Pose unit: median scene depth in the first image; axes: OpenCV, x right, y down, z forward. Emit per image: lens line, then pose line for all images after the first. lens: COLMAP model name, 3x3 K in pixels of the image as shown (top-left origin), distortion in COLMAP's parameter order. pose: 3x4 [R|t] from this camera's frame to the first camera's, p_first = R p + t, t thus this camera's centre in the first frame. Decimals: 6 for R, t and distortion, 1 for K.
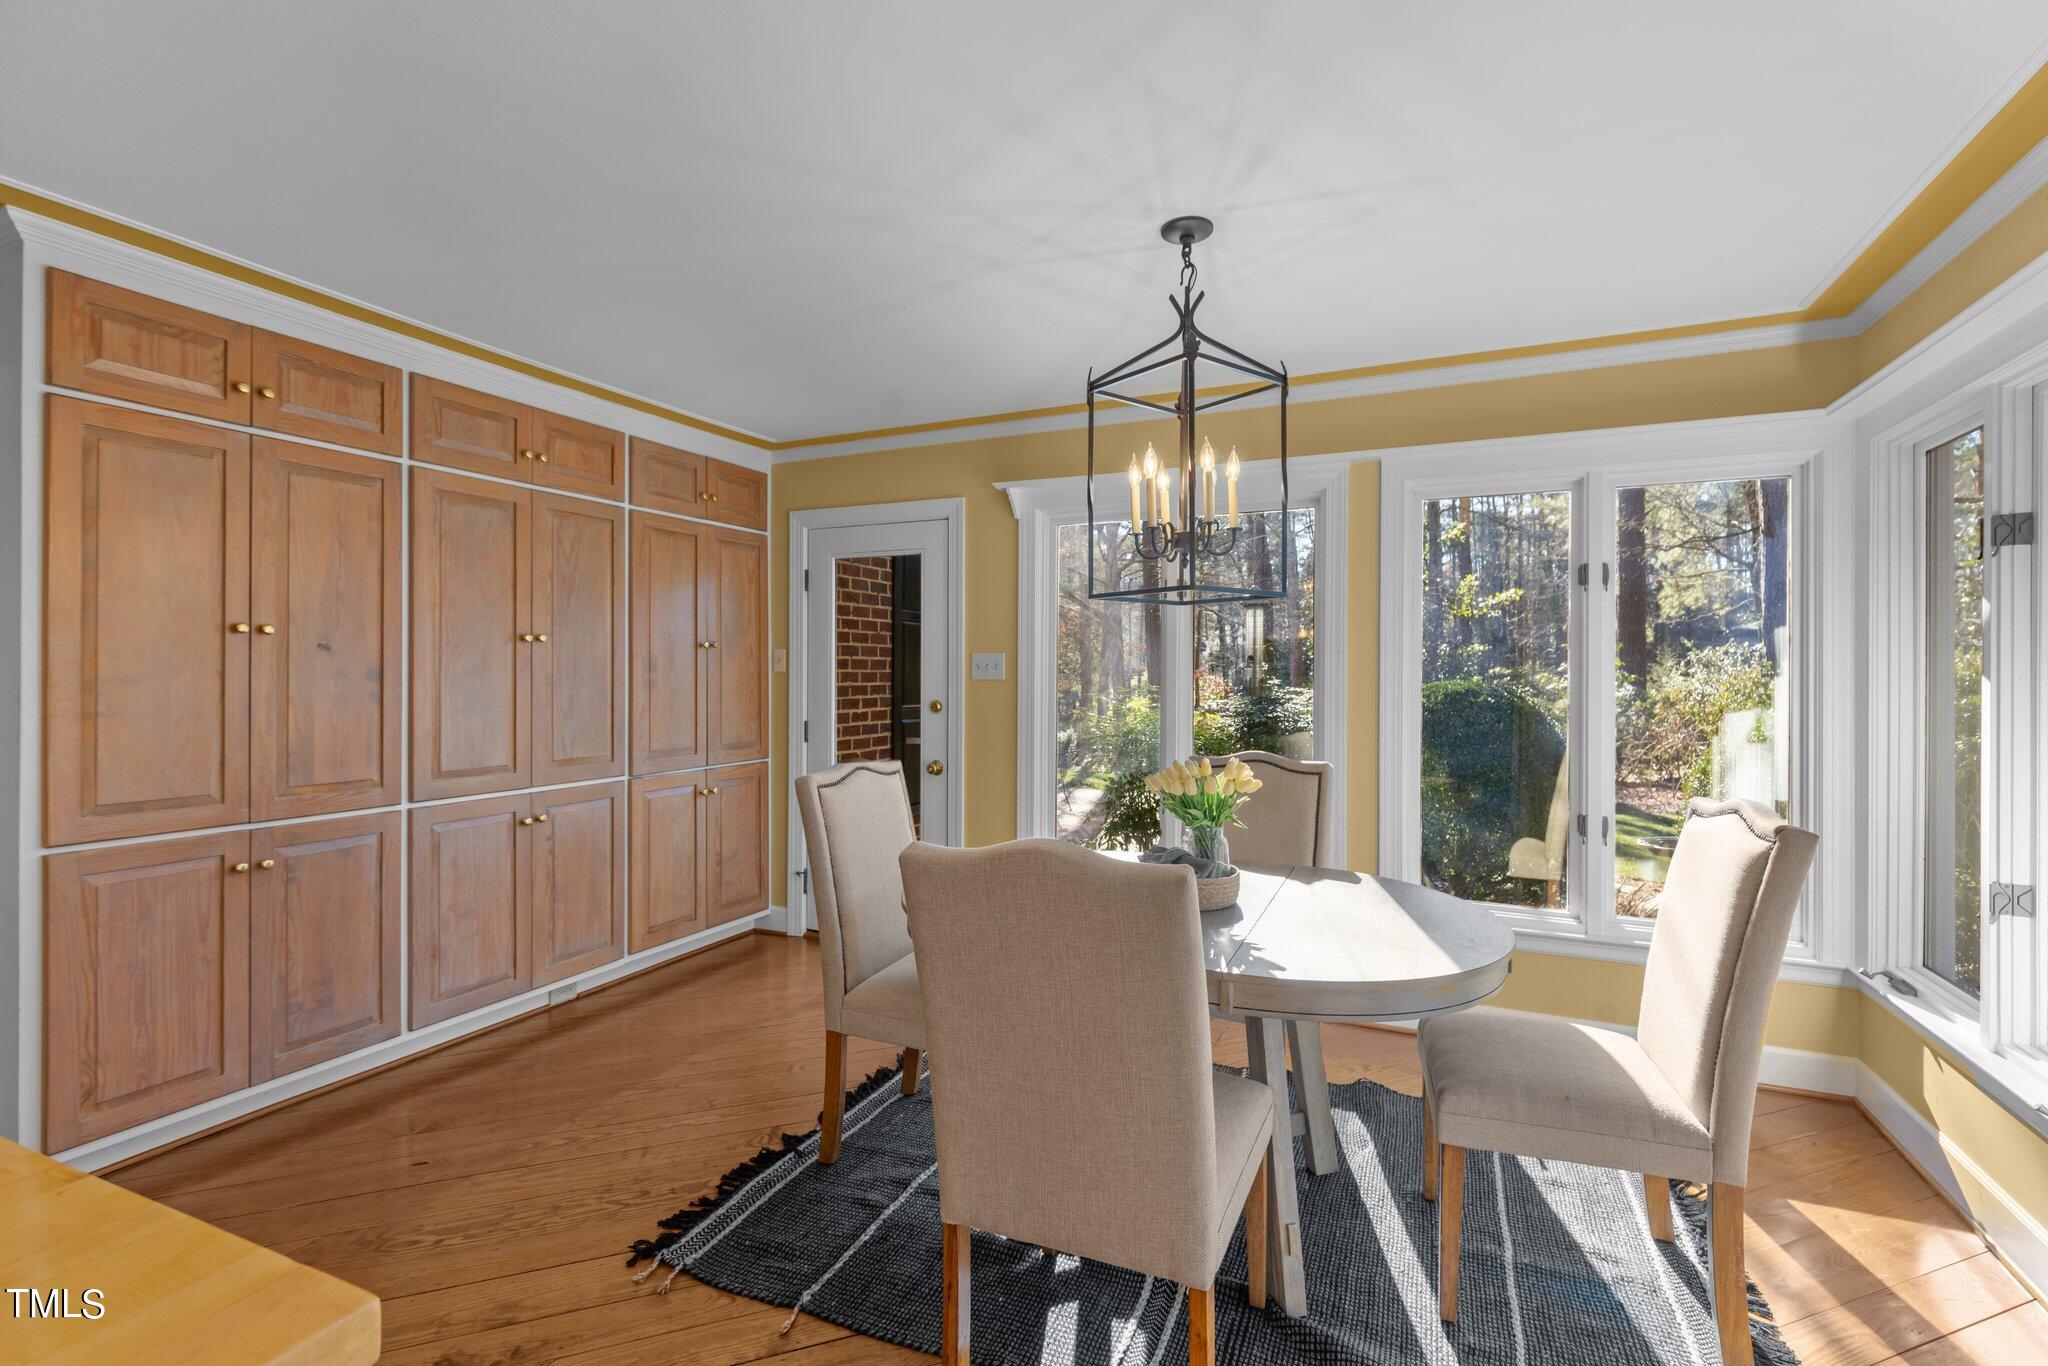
lens RADIAL K [[914.7, 0, 1029.9], [0, 914.7, 675.7], [0, 0, 1]] dist [0.008316, -0.003140]
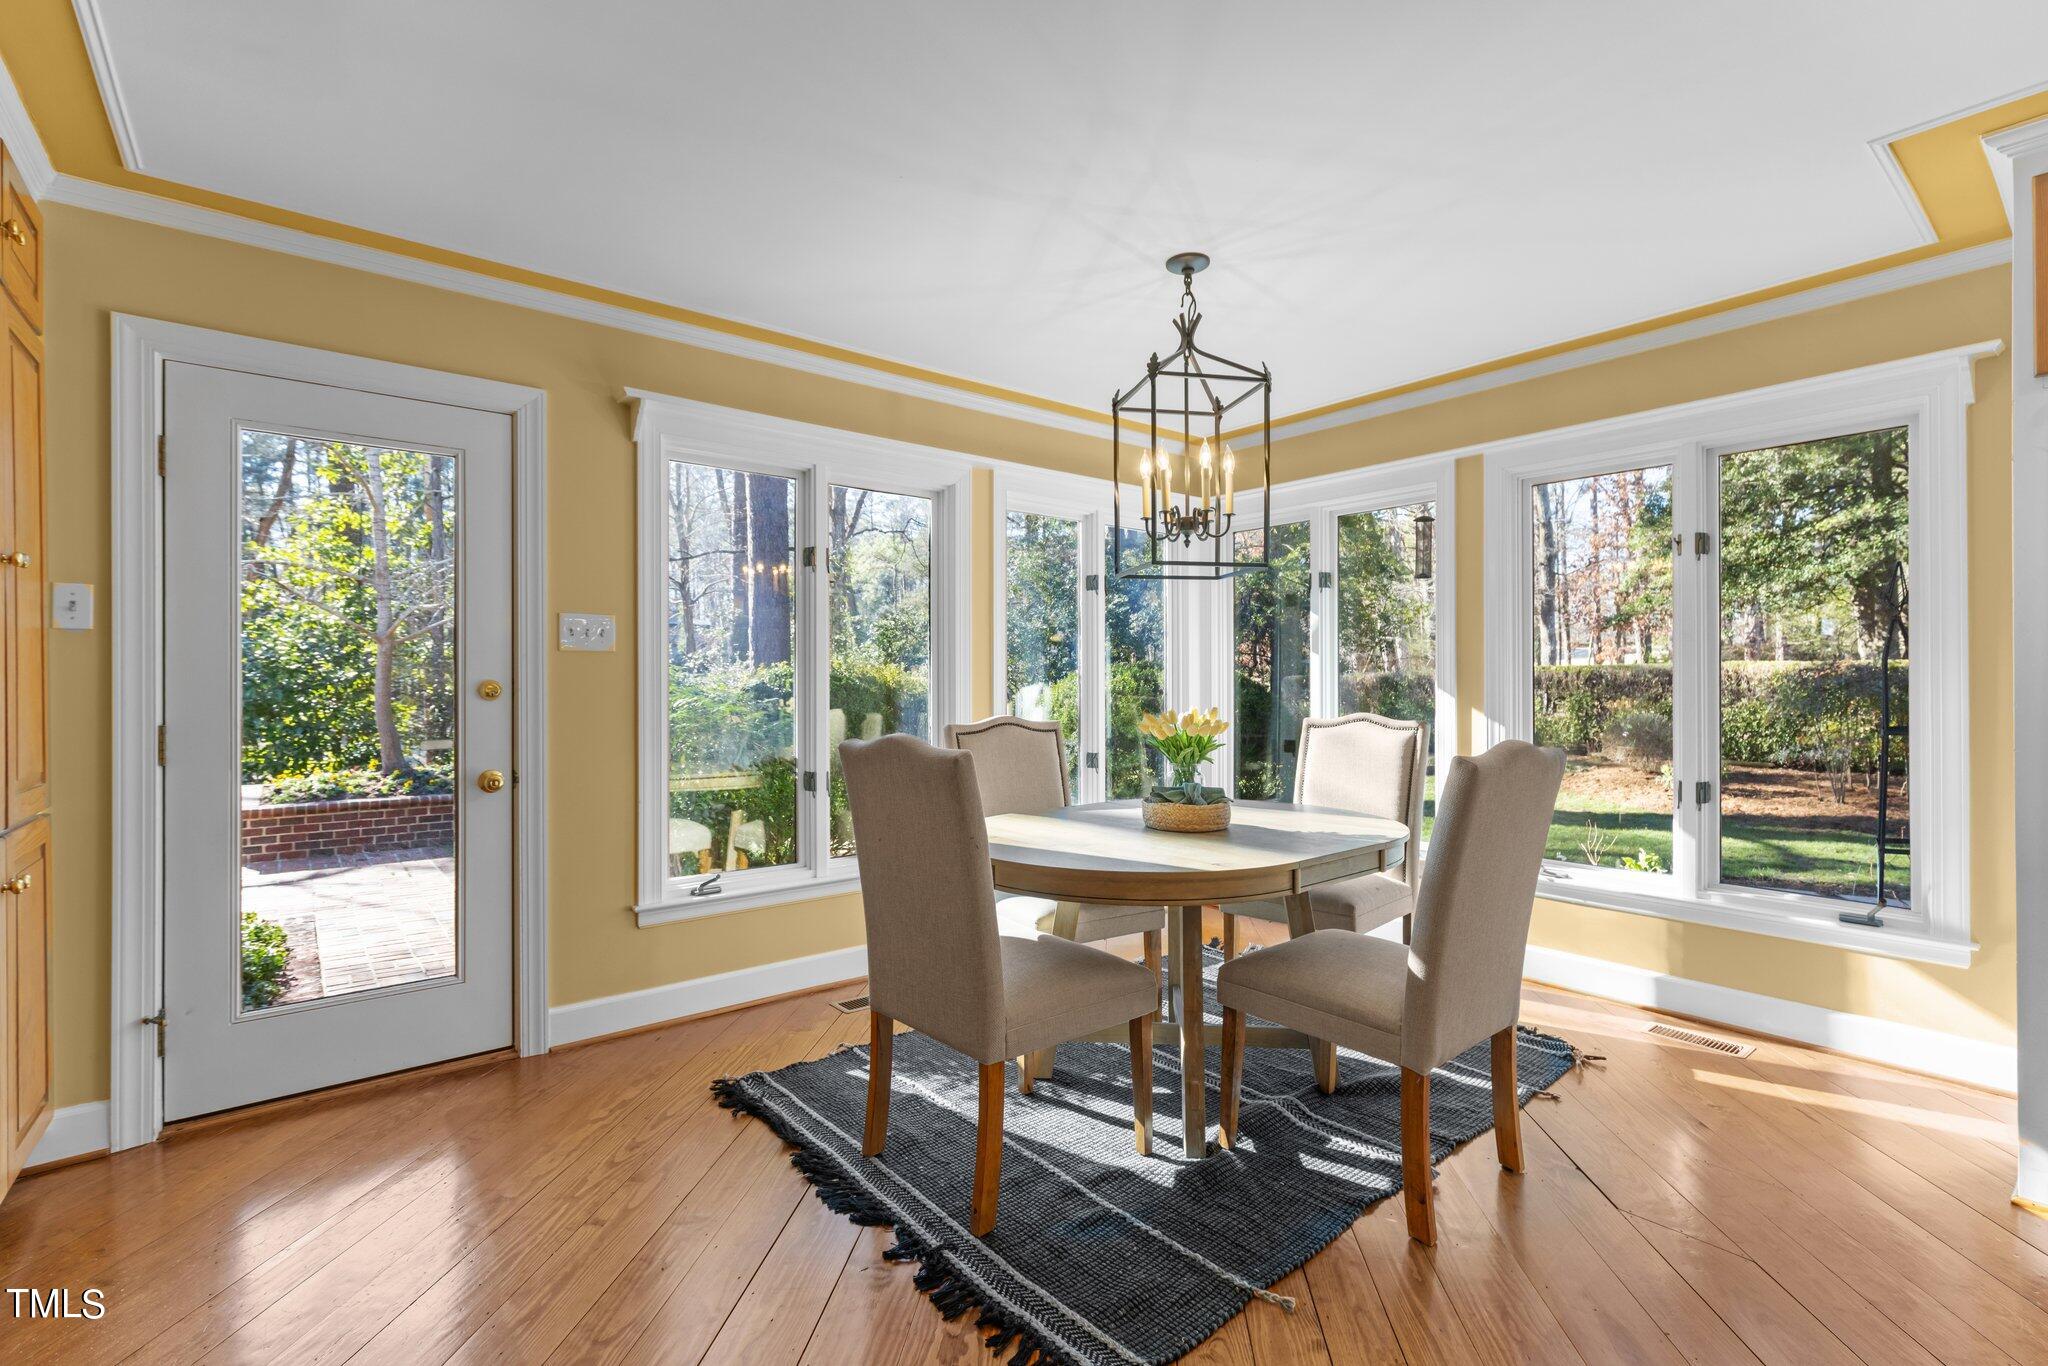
lens RADIAL K [[914.7, 0, 1027.3], [0, 914.7, 680.6], [0, 0, 1]] dist [0.008316, -0.003140]
pose [[0.451351, -0.006927, 0.892320, -0.537505], [0.005127, 0.999973, 0.005170, 0.025959], [-0.892332, 0.002241, 0.451374, 0.354296]]
